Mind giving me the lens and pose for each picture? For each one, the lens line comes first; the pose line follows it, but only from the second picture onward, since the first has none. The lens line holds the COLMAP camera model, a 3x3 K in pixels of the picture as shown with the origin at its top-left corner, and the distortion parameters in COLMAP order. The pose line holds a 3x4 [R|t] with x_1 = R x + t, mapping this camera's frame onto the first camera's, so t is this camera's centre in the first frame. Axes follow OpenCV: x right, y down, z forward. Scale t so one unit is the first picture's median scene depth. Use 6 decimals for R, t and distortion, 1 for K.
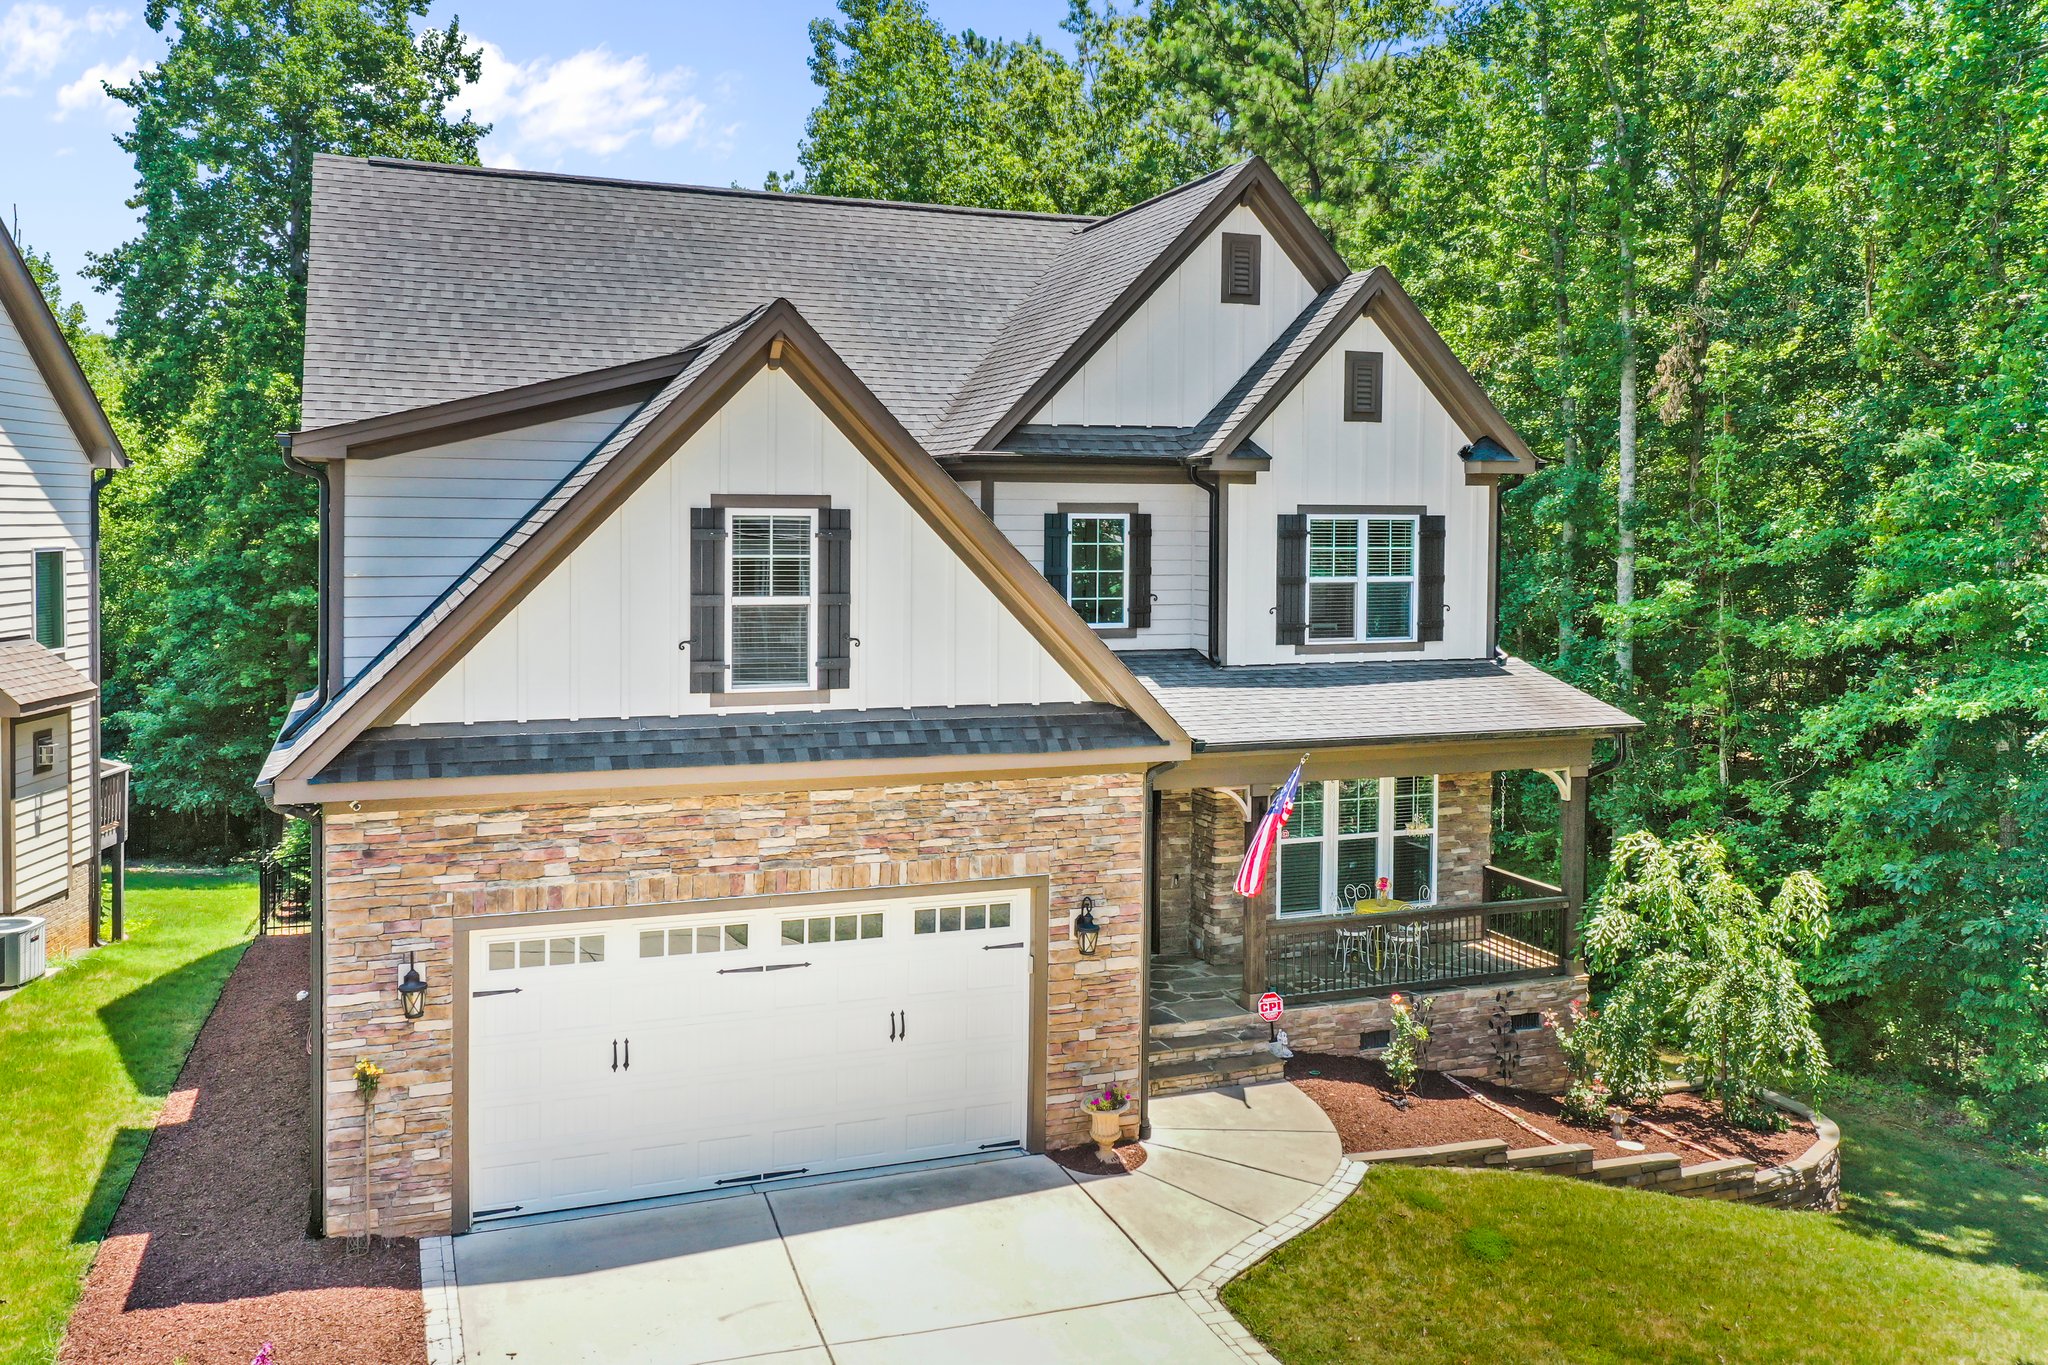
lens RADIAL K [[1649.9, 0, 1030.5], [0, 1649.9, 582.7], [0, 0, 1]] dist [0.018627, -0.002422]
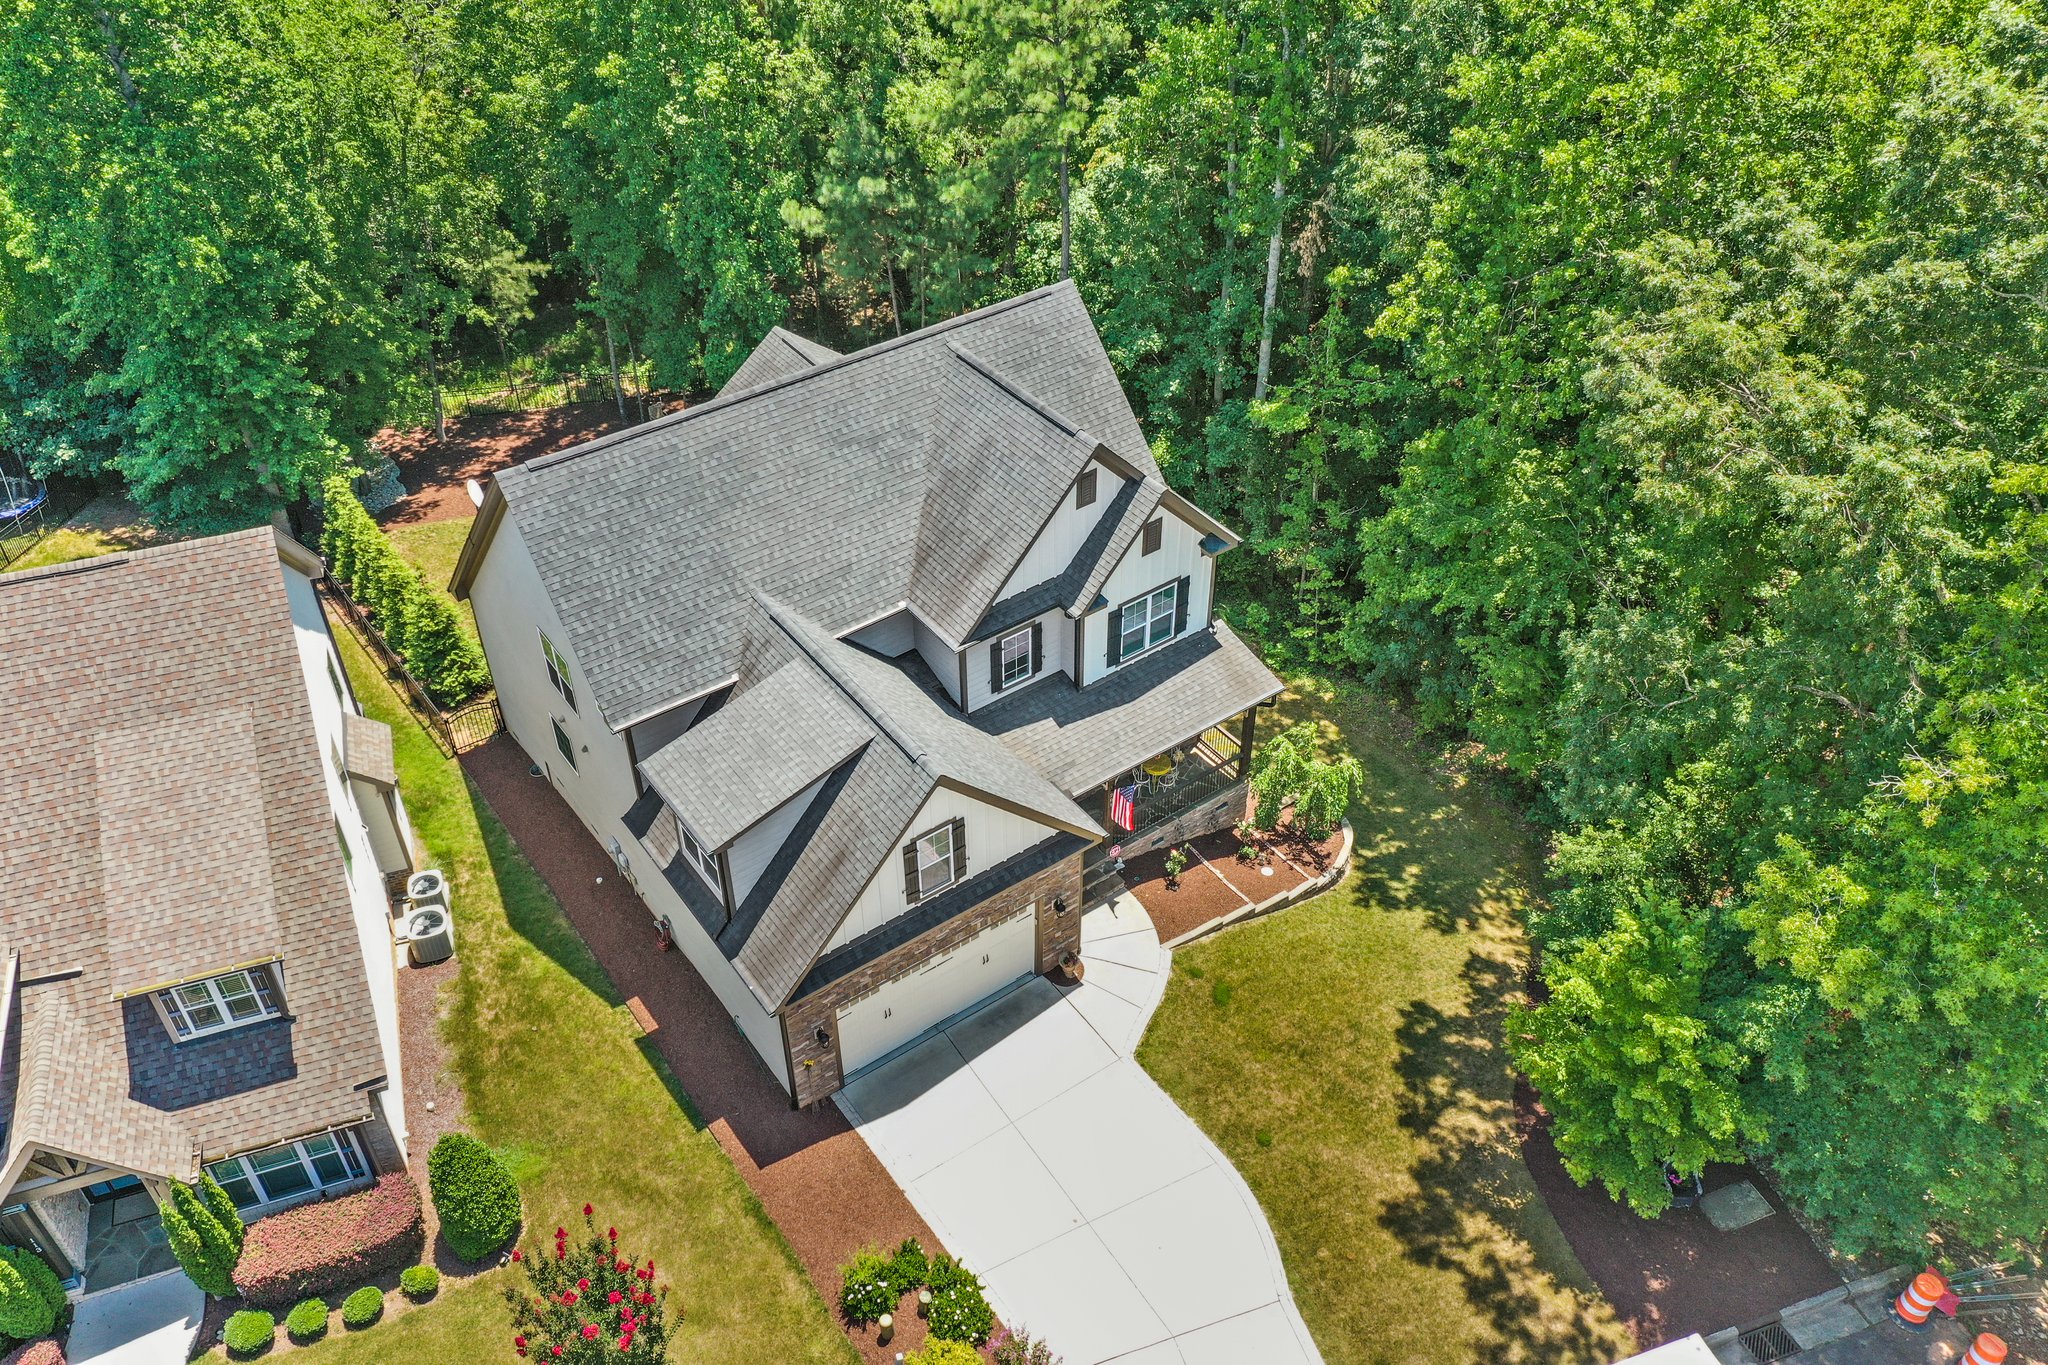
lens RADIAL K [[1649.9, 0, 1046.2], [0, 1649.9, 667.1], [0, 0, 1]] dist [0.018627, -0.002422]
pose [[0.964886, -0.168520, 0.201485, -0.334505], [0.012378, 0.795386, 0.605976, -1.241385], [-0.262377, -0.582204, 0.769543, -0.490584]]
